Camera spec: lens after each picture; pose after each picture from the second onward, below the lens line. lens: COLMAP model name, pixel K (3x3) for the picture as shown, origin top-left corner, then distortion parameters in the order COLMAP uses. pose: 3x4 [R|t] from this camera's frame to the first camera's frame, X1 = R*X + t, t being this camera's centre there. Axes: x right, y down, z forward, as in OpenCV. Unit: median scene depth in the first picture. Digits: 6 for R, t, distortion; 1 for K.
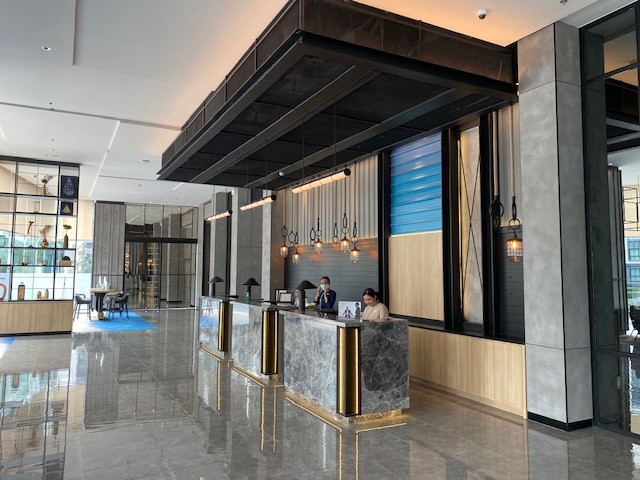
lens RADIAL K [[483.5, 0, 320.0], [0, 483.5, 240.0], [0, 0, 1]] dist [0.007773, -0.001871]
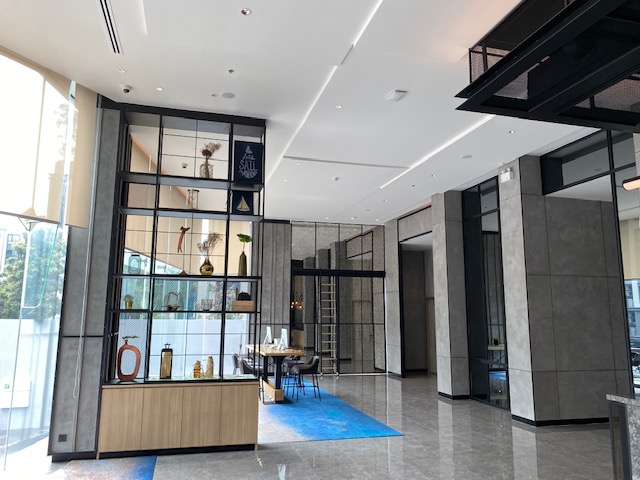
lens RADIAL K [[486.2, 0, 320.0], [0, 486.2, 240.0], [0, 0, 1]] dist [-0.065707, -0.001027]
pose [[0.974025, -0.029274, -0.224541, -0.329438], [0.009873, 0.996156, -0.087041, 0.023241], [0.226226, 0.082563, 0.970570, 0.516784]]
